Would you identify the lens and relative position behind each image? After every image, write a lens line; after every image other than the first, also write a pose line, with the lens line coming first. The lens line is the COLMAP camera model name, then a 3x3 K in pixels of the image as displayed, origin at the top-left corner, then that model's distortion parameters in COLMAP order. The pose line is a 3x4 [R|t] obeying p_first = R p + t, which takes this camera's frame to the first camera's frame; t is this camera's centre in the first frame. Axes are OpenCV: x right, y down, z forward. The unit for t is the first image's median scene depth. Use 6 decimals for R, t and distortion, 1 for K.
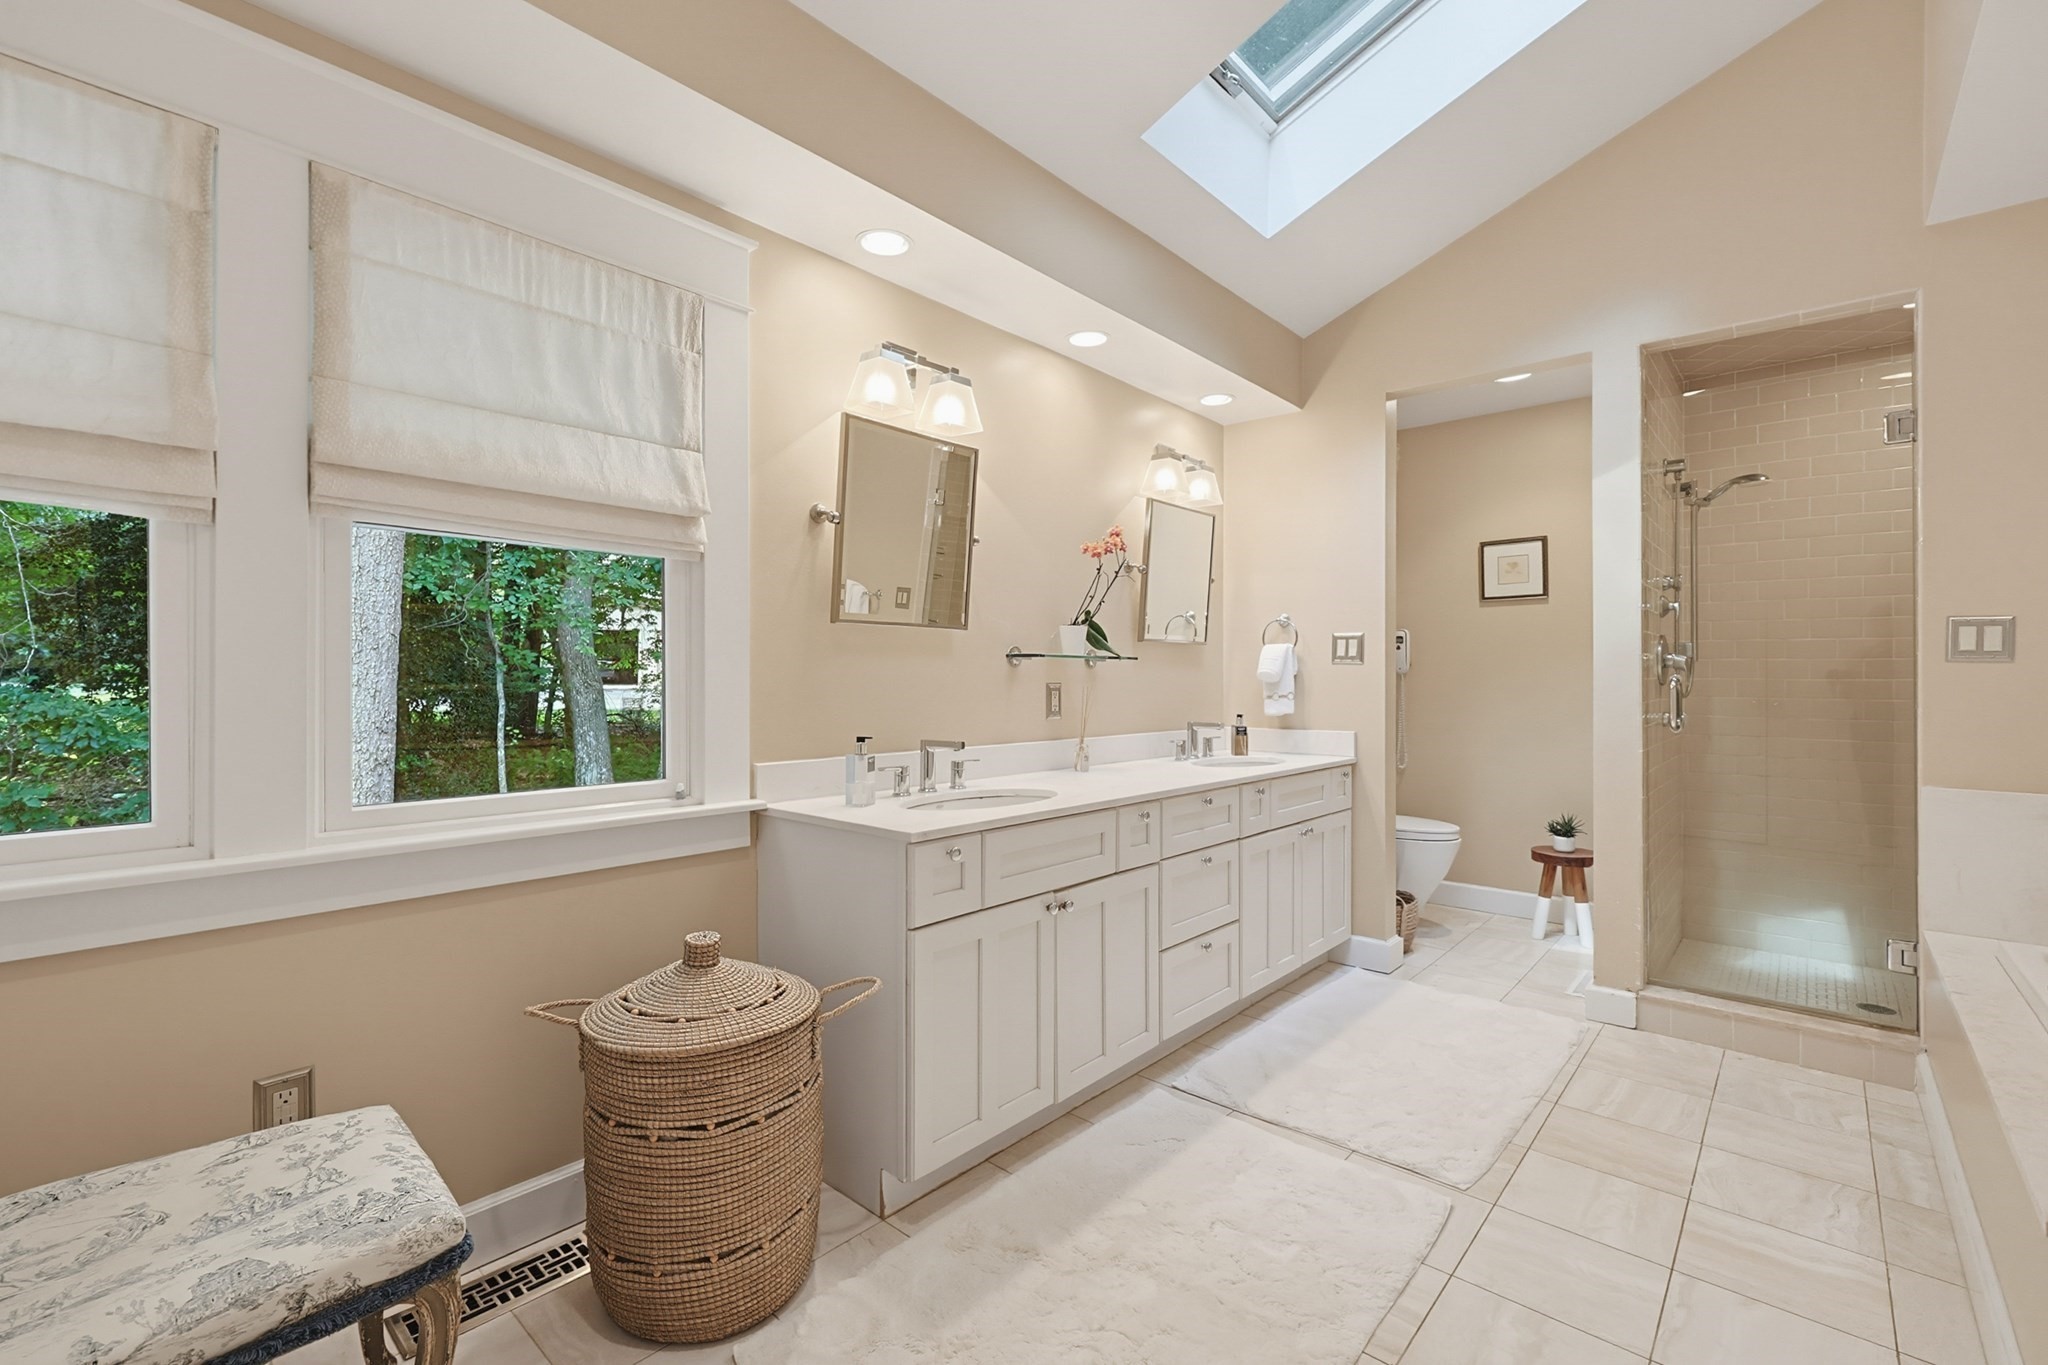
lens RADIAL K [[884.6, 0, 989.5], [0, 884.6, 677.5], [0, 0, 1]] dist [-0.002434, 0.000901]
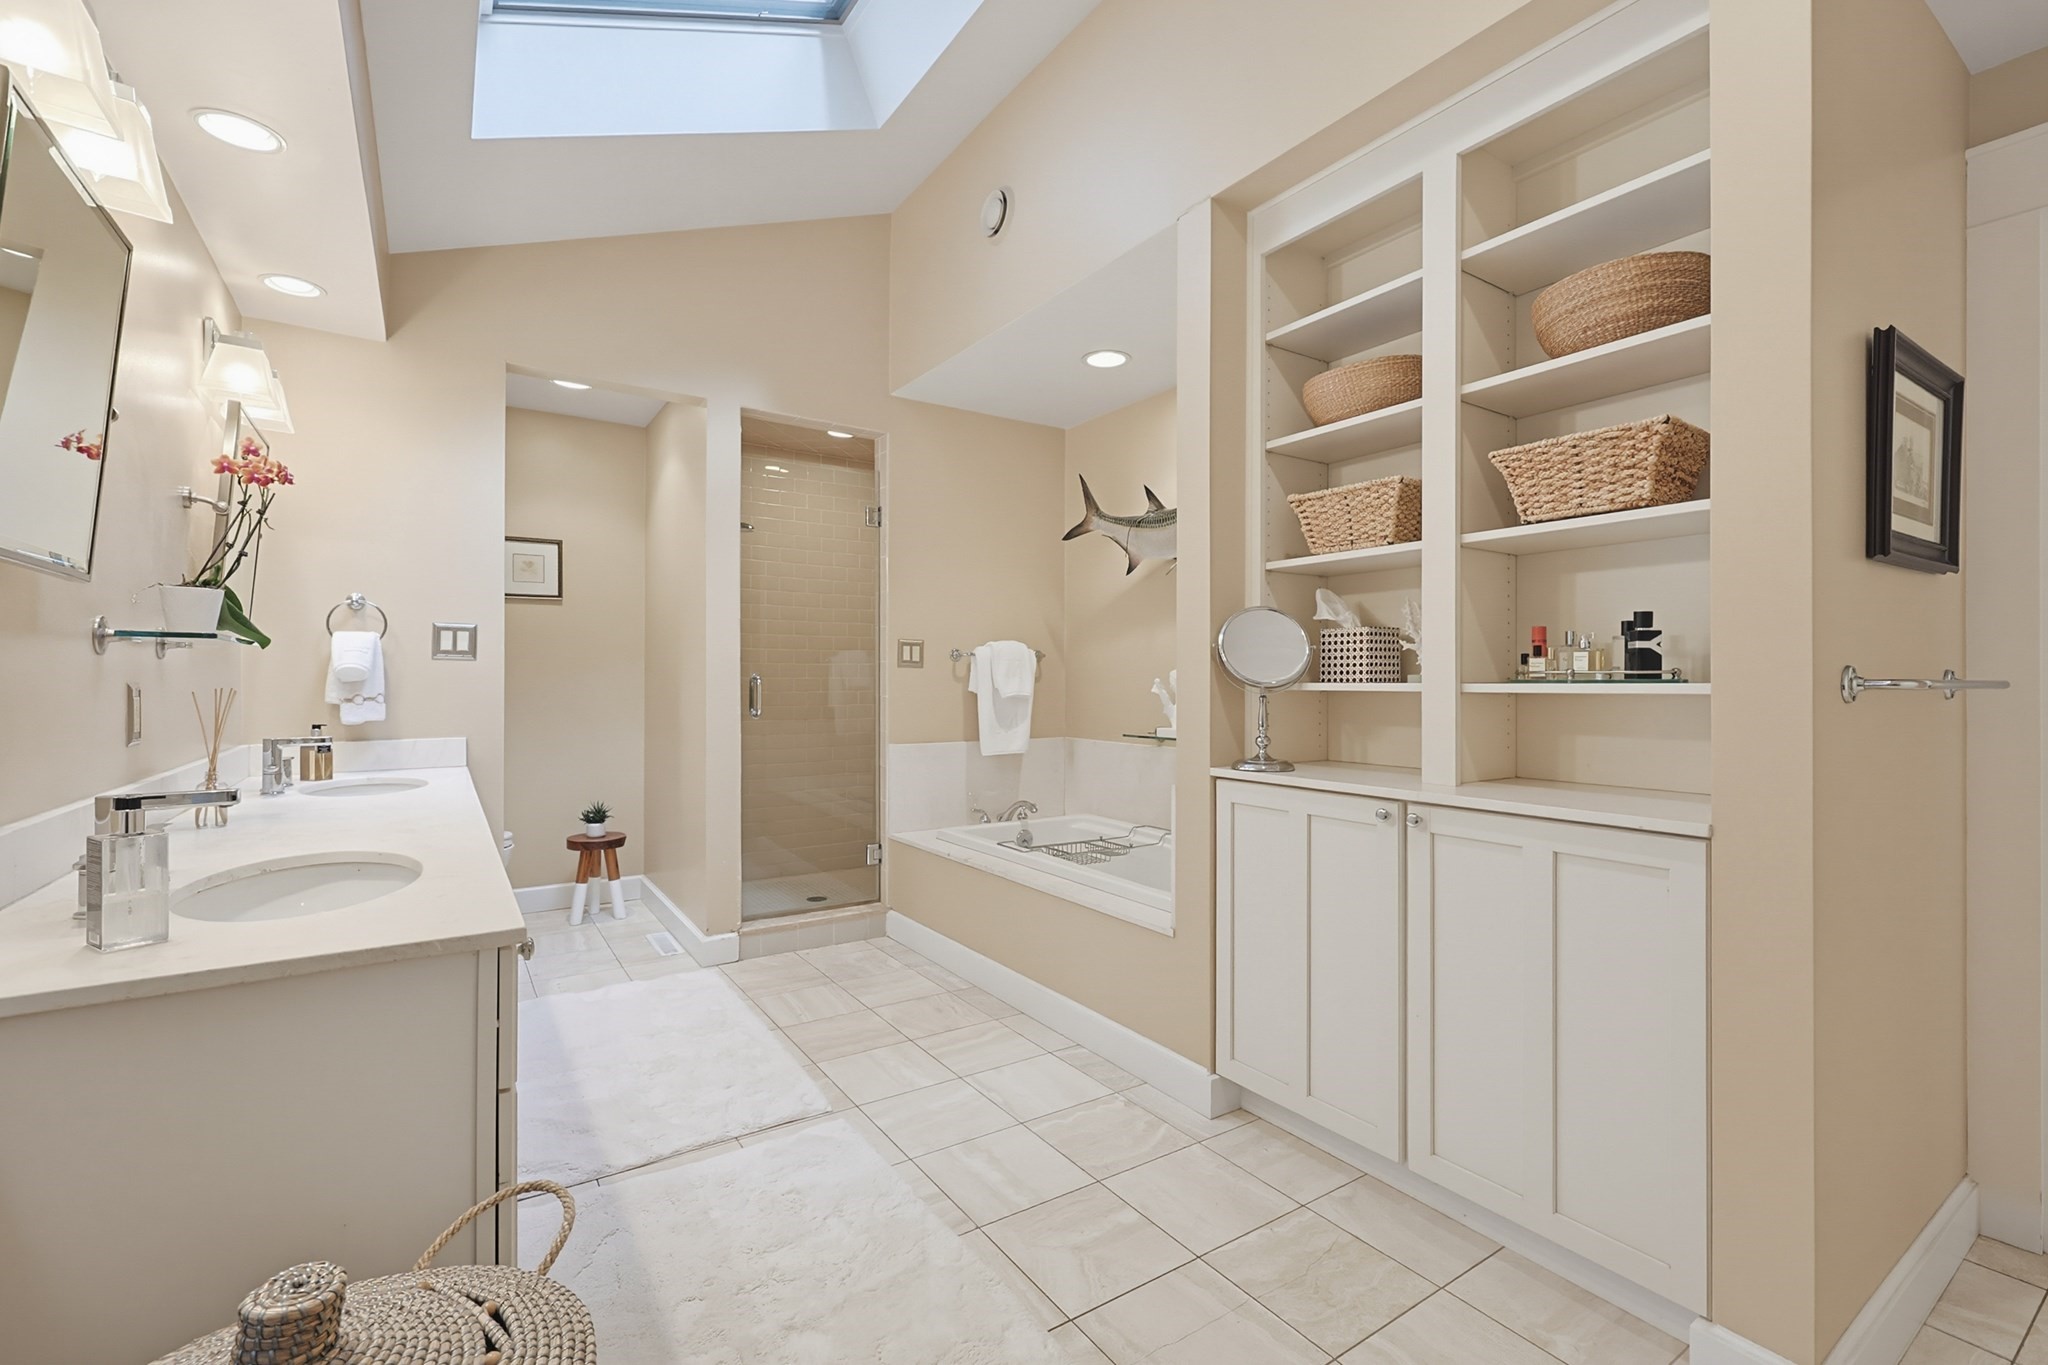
lens RADIAL K [[884.6, 0, 1015.4], [0, 884.6, 680.2], [0, 0, 1]] dist [-0.002434, 0.000901]
pose [[0.239414, -0.001721, 0.970916, -0.306946], [-0.002953, 0.999993, 0.002501, 0.001058], [-0.970913, -0.003466, 0.239407, 0.269468]]
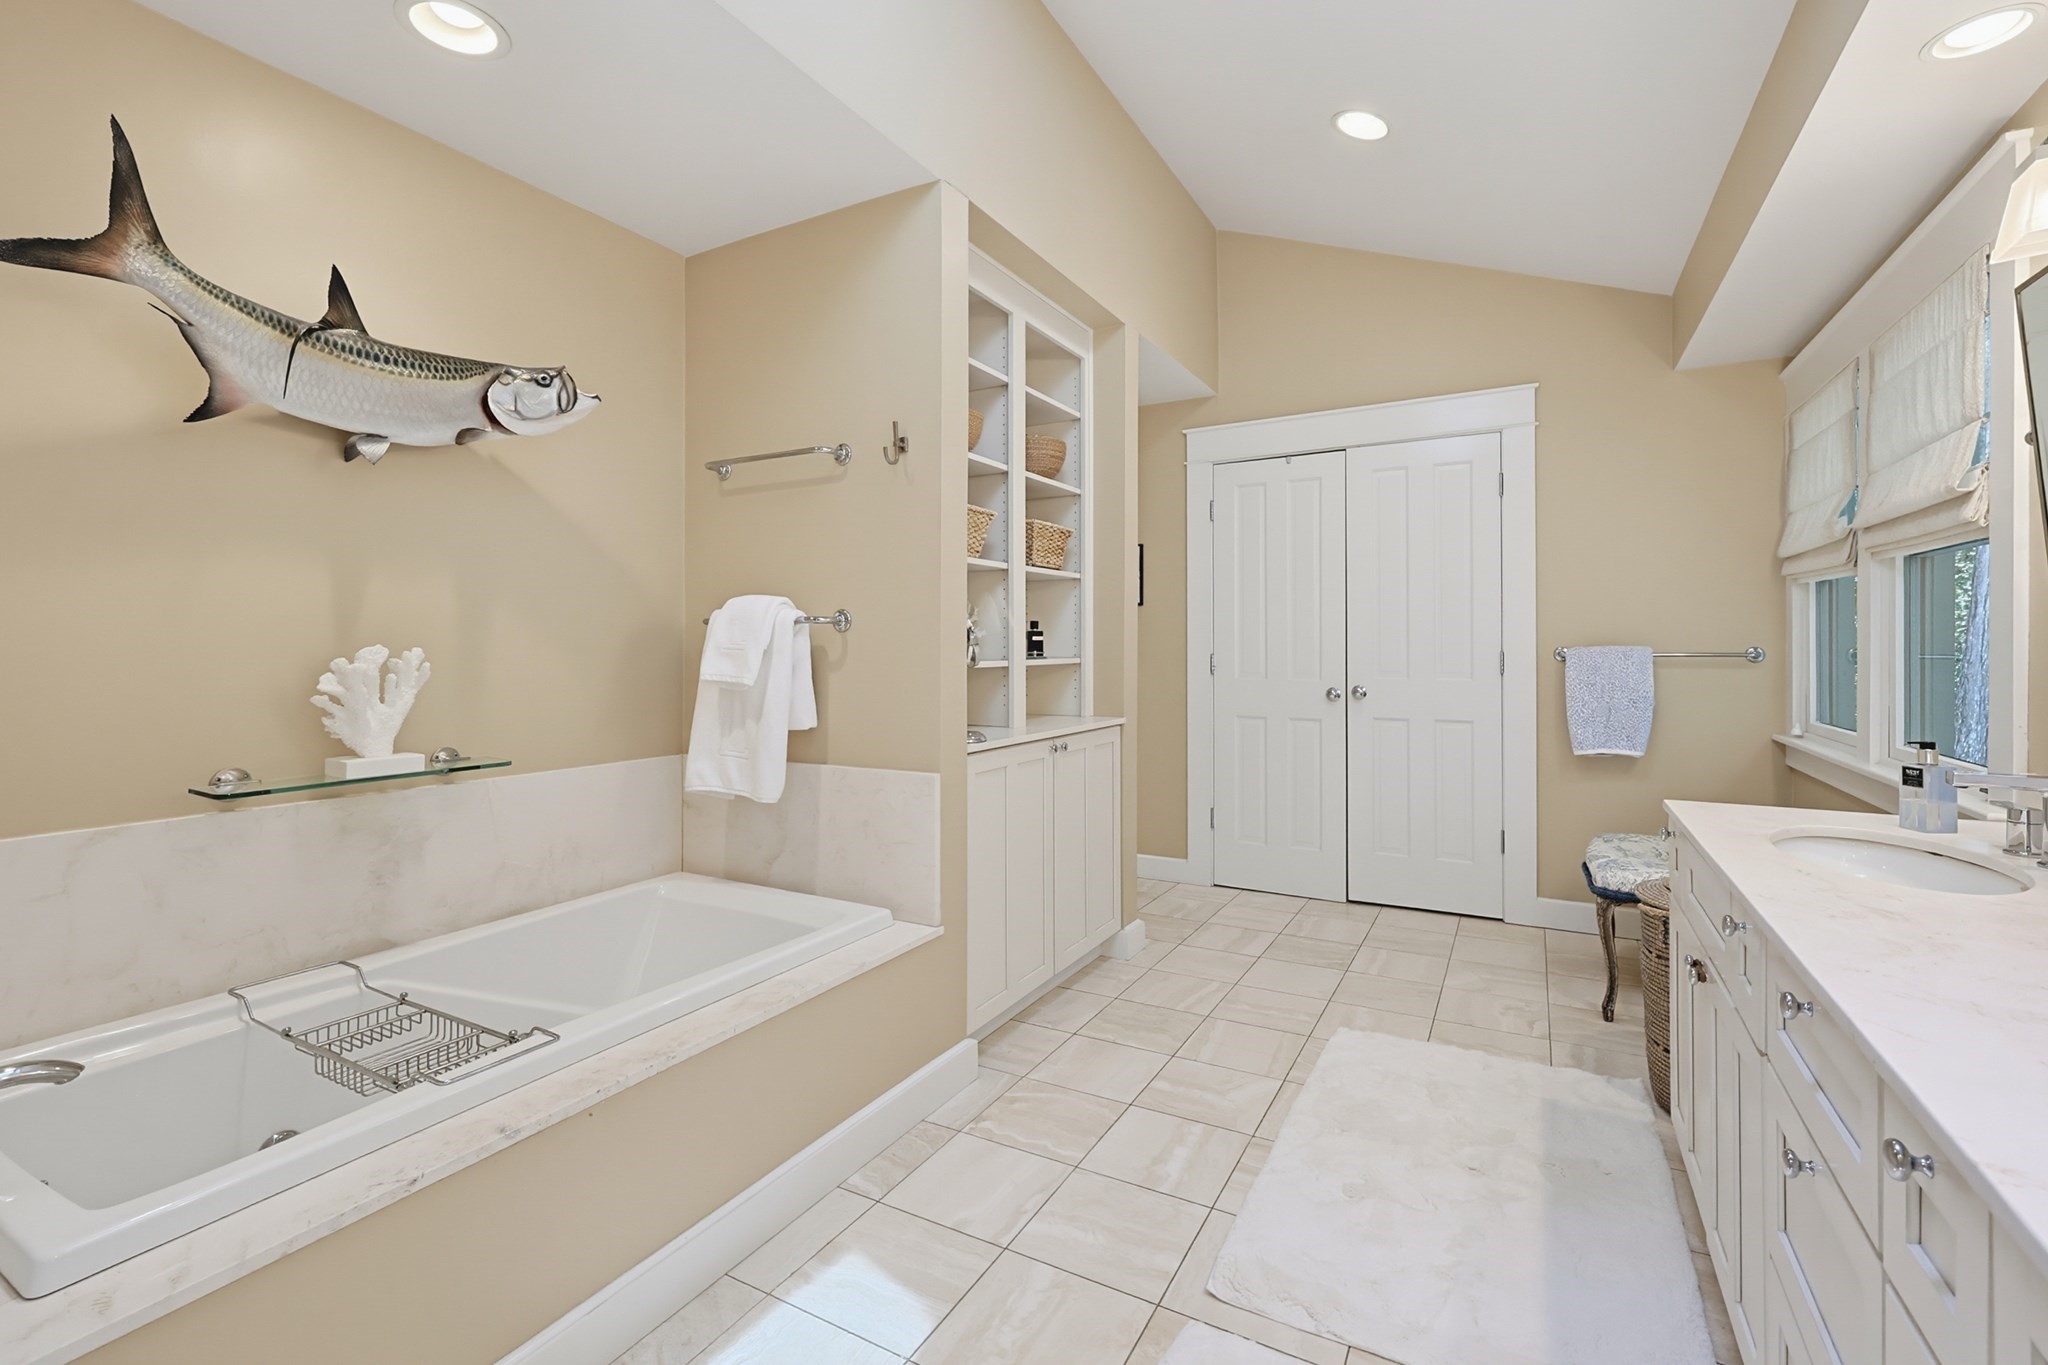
lens RADIAL K [[884.6, 0, 1025.0], [0, 884.6, 665.0], [0, 0, 1]] dist [-0.002434, 0.000901]
pose [[-0.973760, 0.008407, -0.227422, 0.469785], [0.006402, 0.999934, 0.009551, -0.001599], [0.227487, 0.007844, -0.973750, 0.953697]]
